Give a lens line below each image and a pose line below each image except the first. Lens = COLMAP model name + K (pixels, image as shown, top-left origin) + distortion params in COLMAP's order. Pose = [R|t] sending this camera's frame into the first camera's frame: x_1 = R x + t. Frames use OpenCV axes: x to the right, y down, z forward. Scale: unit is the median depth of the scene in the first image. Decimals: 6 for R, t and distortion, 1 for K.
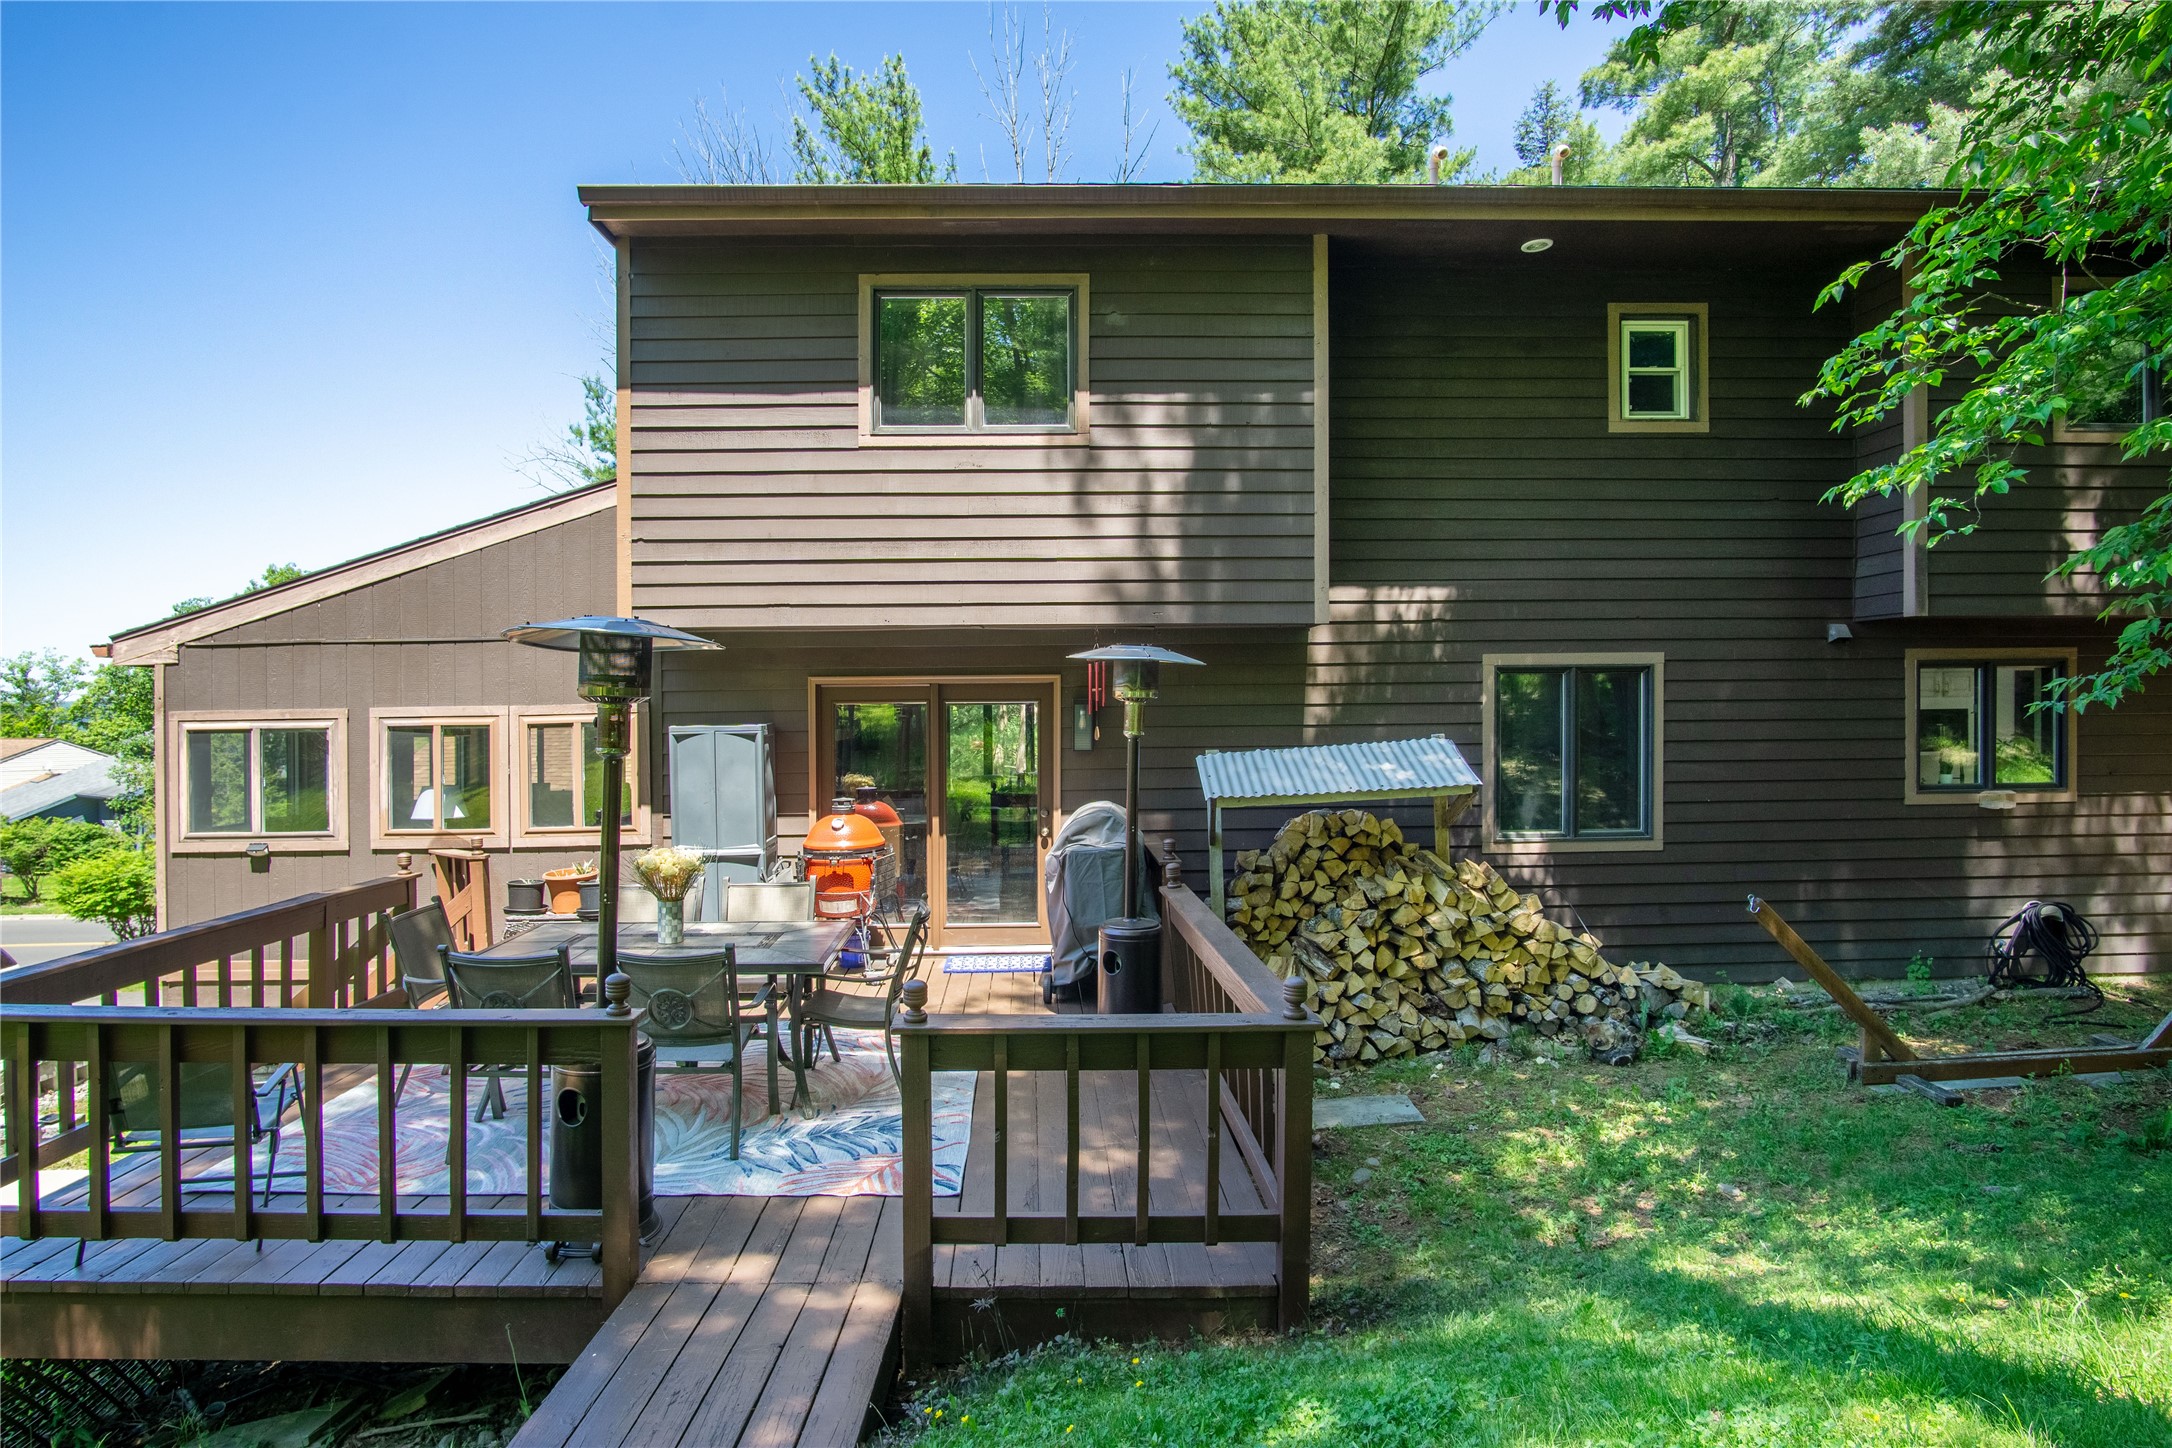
lens RADIAL K [[1164.6, 0, 1085.7], [0, 1164.6, 730.6], [0, 0, 1]] dist [-0.016610, 0.000205]
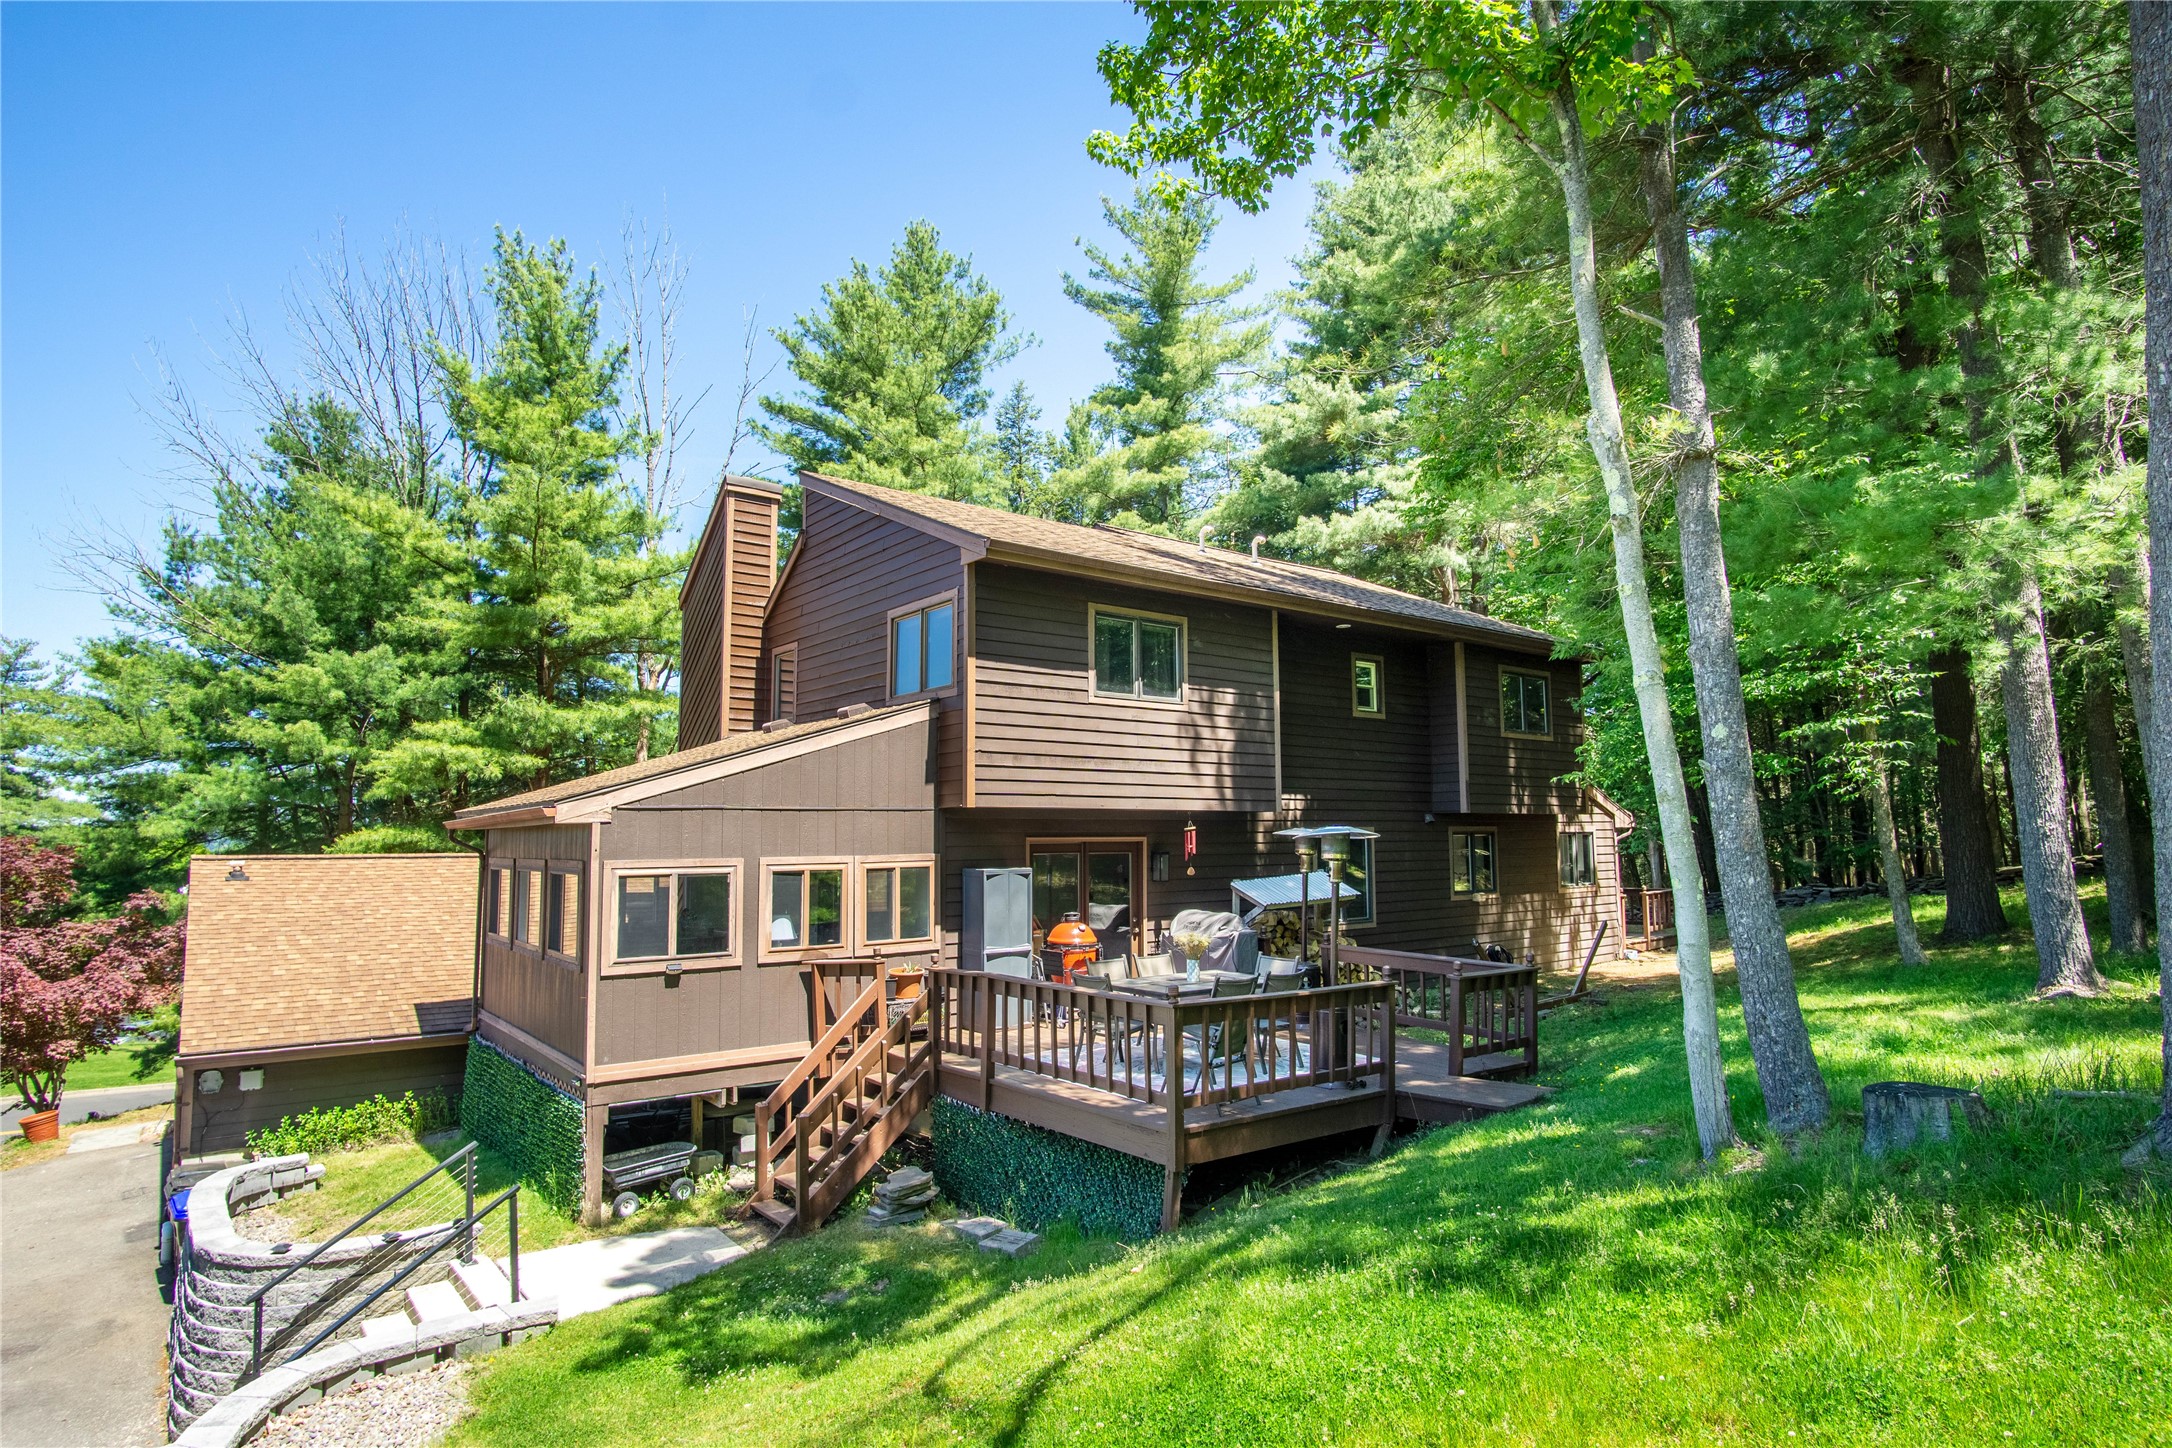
lens RADIAL K [[1164.6, 0, 1080.6], [0, 1164.6, 716.7], [0, 0, 1]] dist [-0.016610, 0.000205]
pose [[0.802286, 0.067766, 0.593081, -1.136907], [0.004387, 0.992839, -0.119377, -0.019444], [-0.596924, 0.098376, 0.796243, -0.325741]]
